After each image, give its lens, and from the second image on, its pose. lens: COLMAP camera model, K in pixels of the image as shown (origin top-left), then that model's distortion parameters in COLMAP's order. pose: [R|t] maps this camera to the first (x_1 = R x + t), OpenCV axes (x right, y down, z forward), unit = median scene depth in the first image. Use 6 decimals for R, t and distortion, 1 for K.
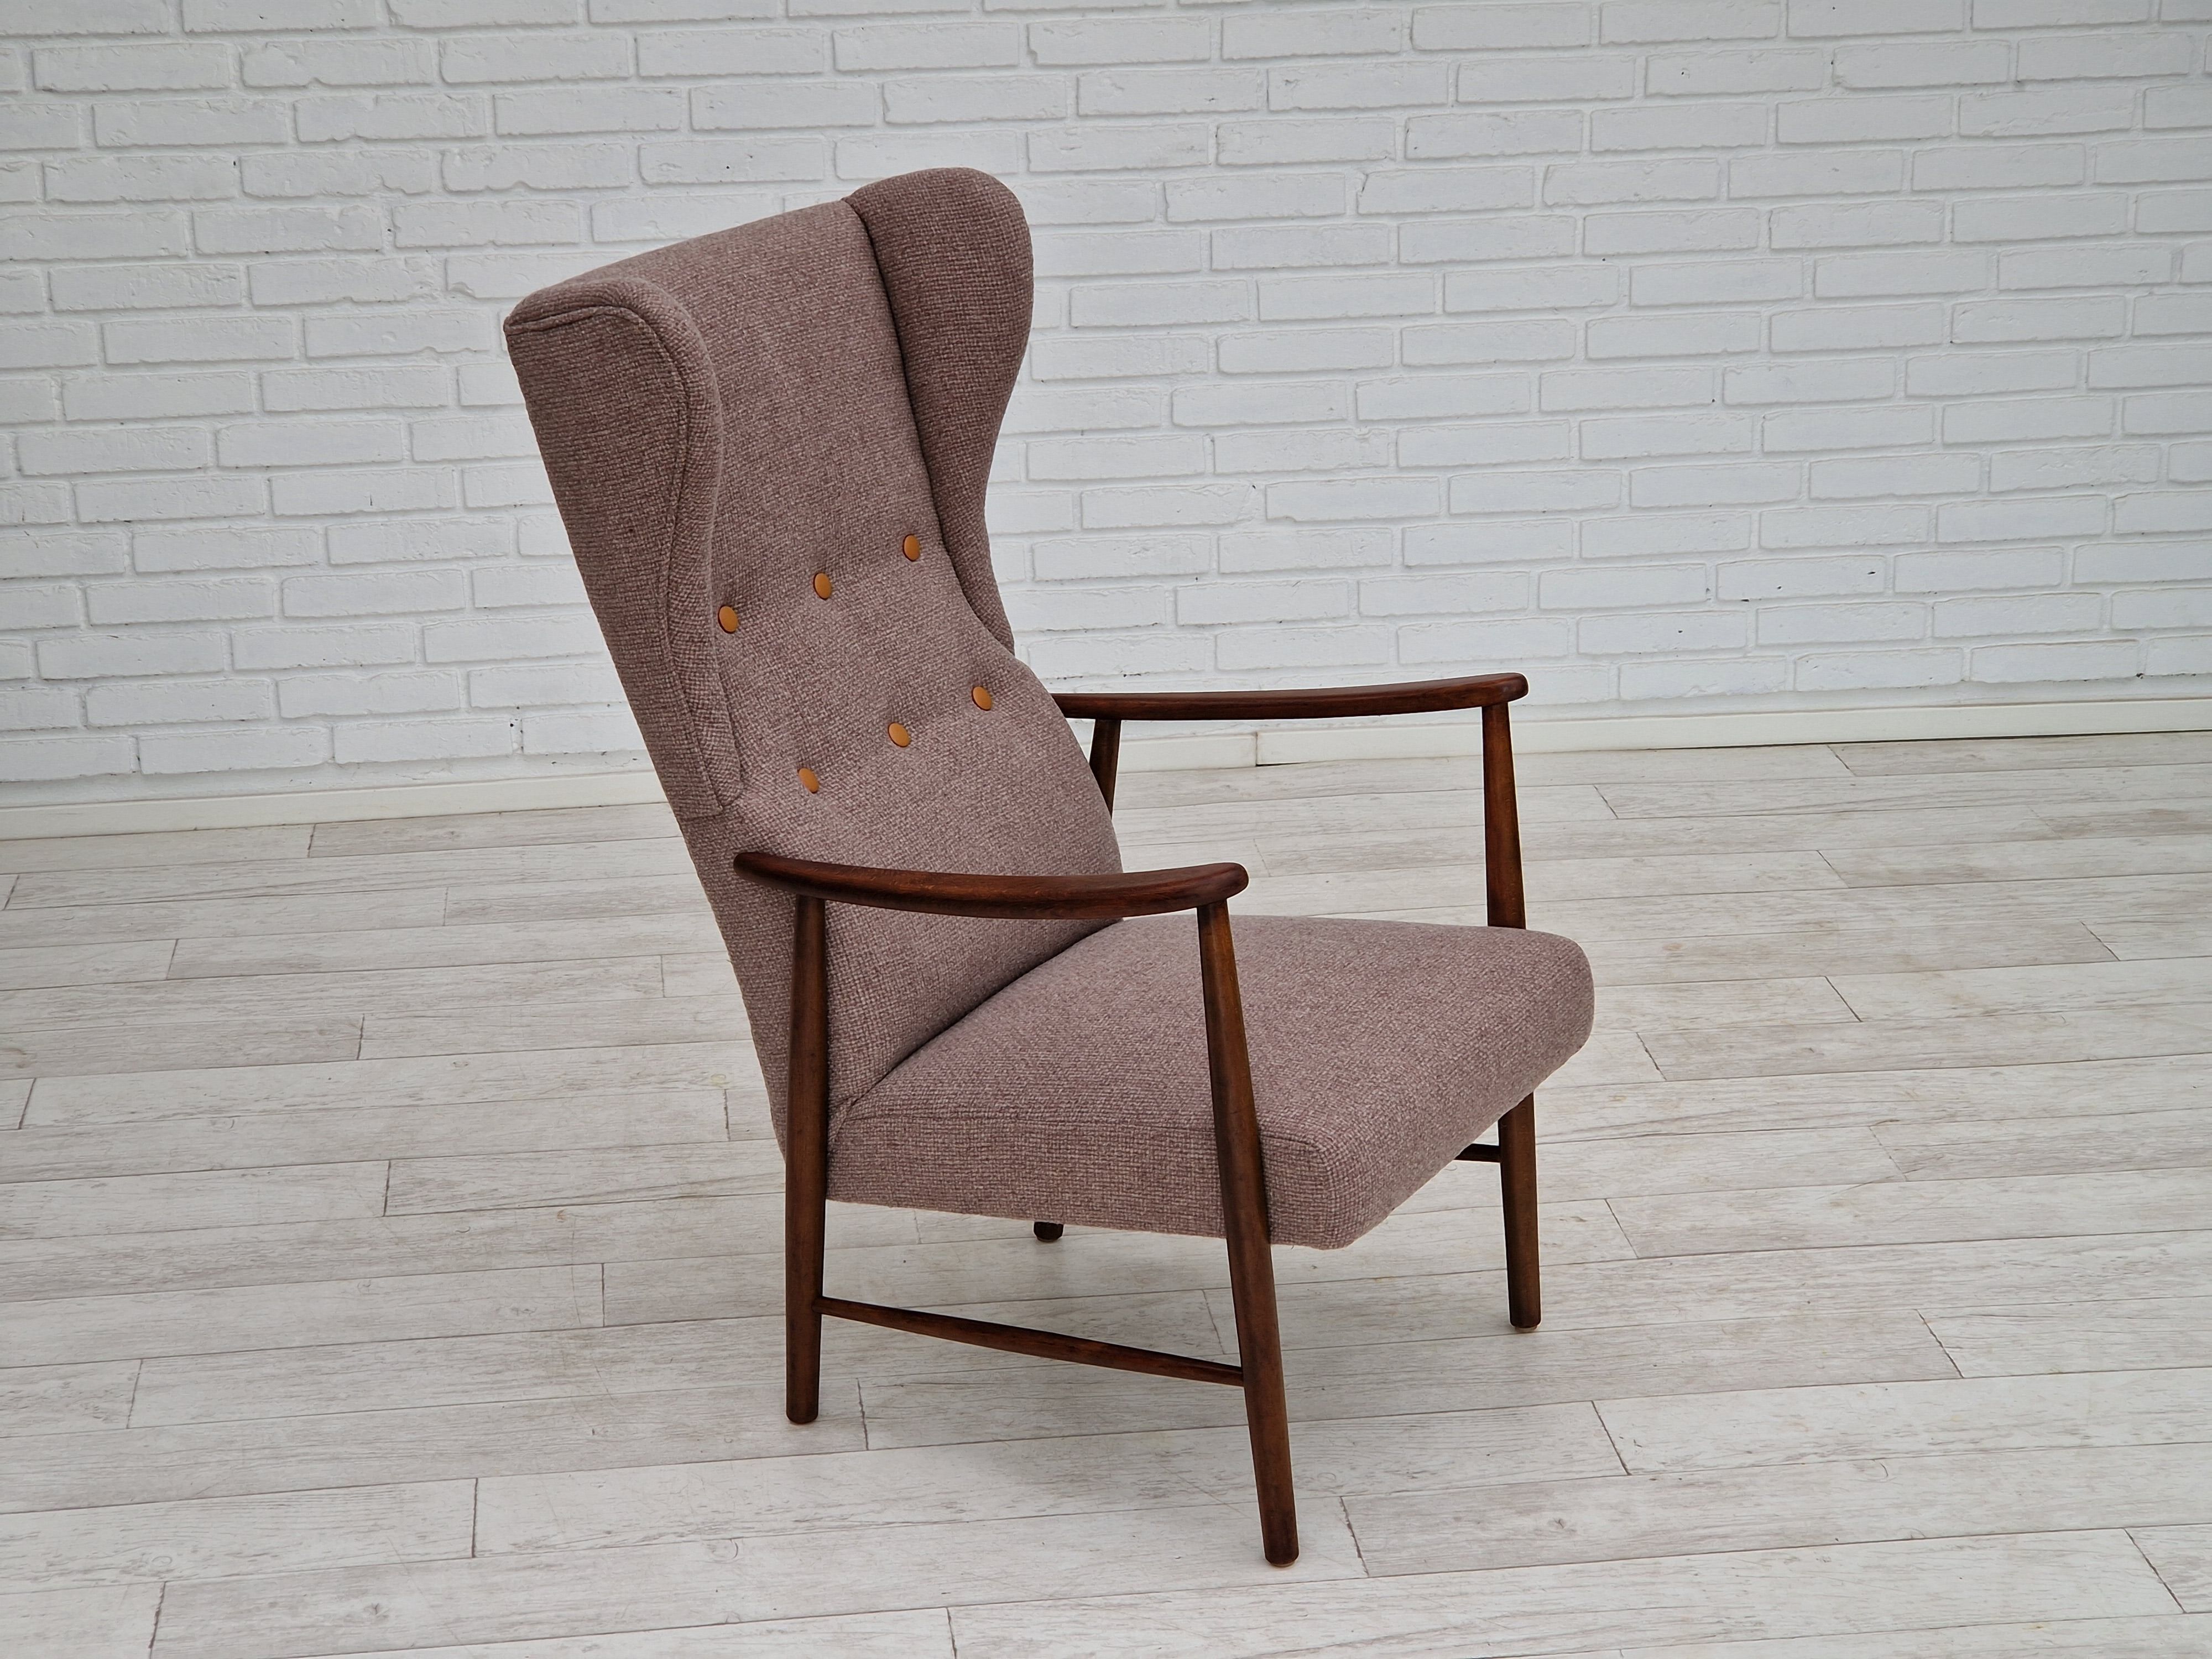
lens RADIAL K [[4193.1, 0, 1085.5], [0, 4193.1, 863.7], [0, 0, 1]] dist [0.065546, 0.000000]
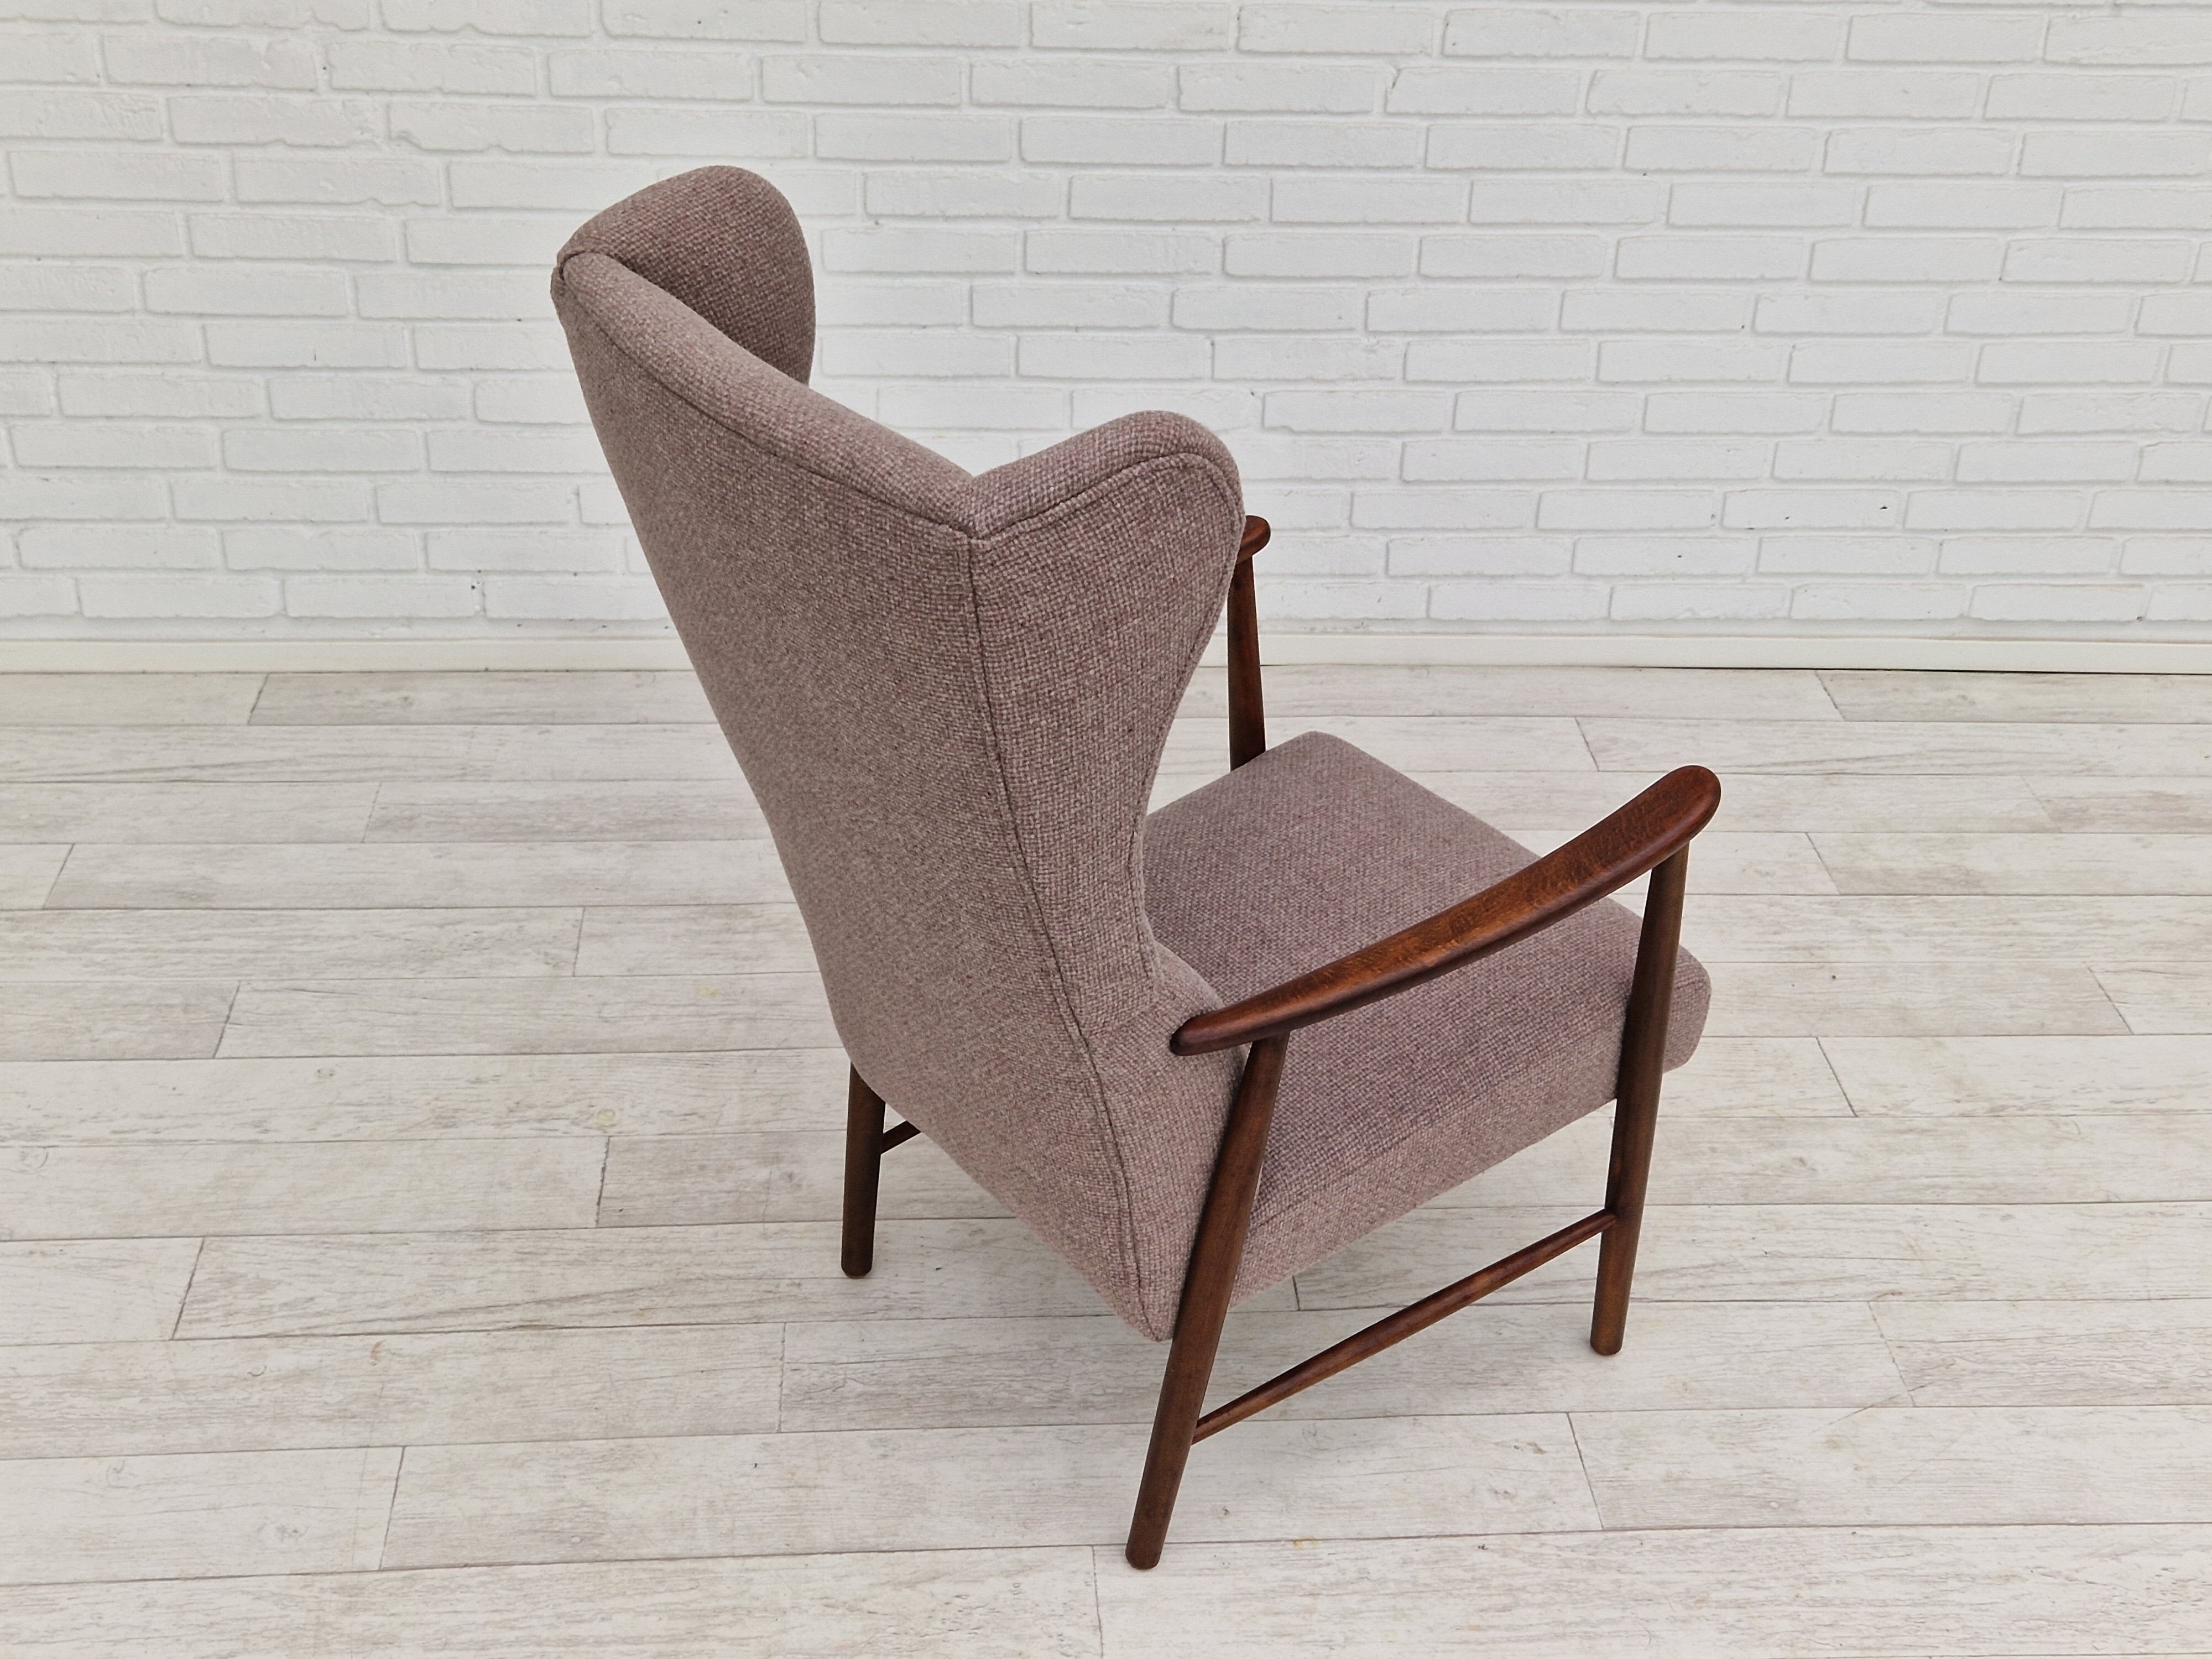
lens RADIAL K [[2839.1, 0, 1148.9], [0, 2839.1, 833.3], [0, 0, 1]] dist [0.069306, 0.000000]
pose [[0.997834, 0.065717, 0.002916, 0.021890], [-0.065005, 0.978308, 0.196690, -0.122057], [0.010073, -0.196454, 0.980461, 0.359053]]
